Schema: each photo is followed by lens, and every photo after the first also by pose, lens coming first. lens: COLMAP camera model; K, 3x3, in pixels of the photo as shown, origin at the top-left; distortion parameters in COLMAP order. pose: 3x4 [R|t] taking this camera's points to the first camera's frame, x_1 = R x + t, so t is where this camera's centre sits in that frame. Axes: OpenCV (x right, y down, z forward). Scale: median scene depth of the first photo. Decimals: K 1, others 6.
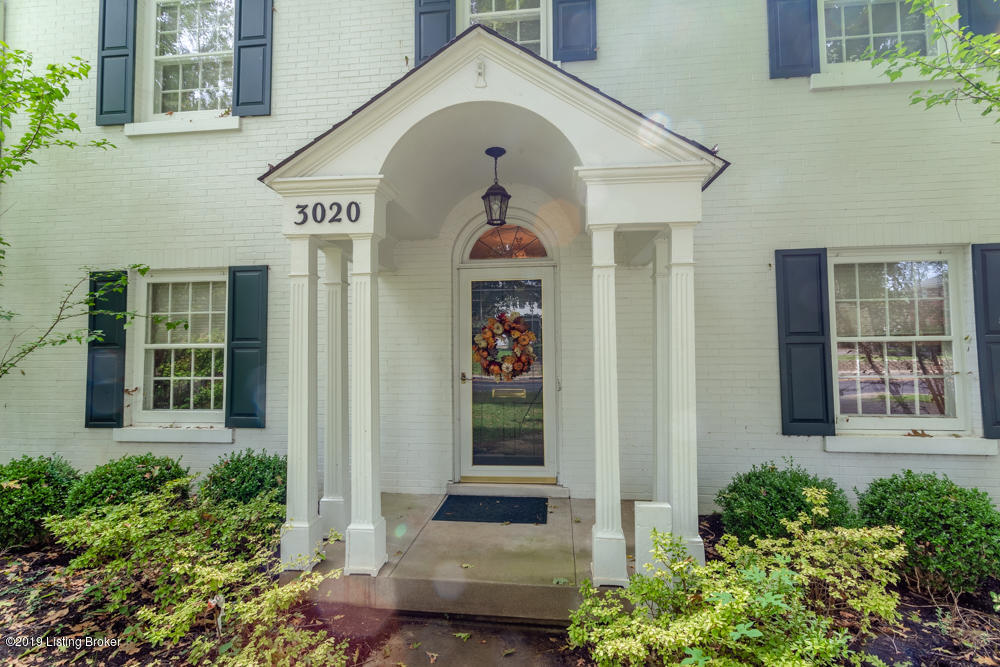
lens RADIAL K [[475.8, 0, 496.9], [0, 475.8, 330.1], [0, 0, 1]] dist [0.024774, -0.000119]
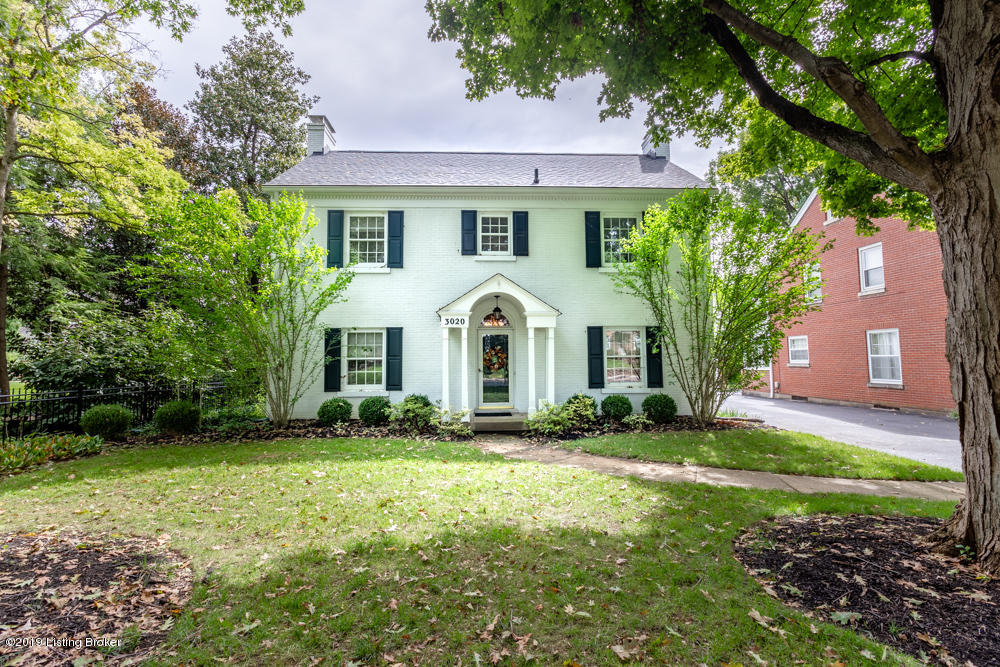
lens RADIAL K [[475.8, 0, 496.9], [0, 475.8, 330.1], [0, 0, 1]] dist [0.024774, -0.000119]
pose [[0.987737, 0.009087, 0.155860, -0.425276], [-0.006139, 0.999793, -0.019389, -0.082192], [-0.156004, 0.018195, 0.987589, -1.799406]]
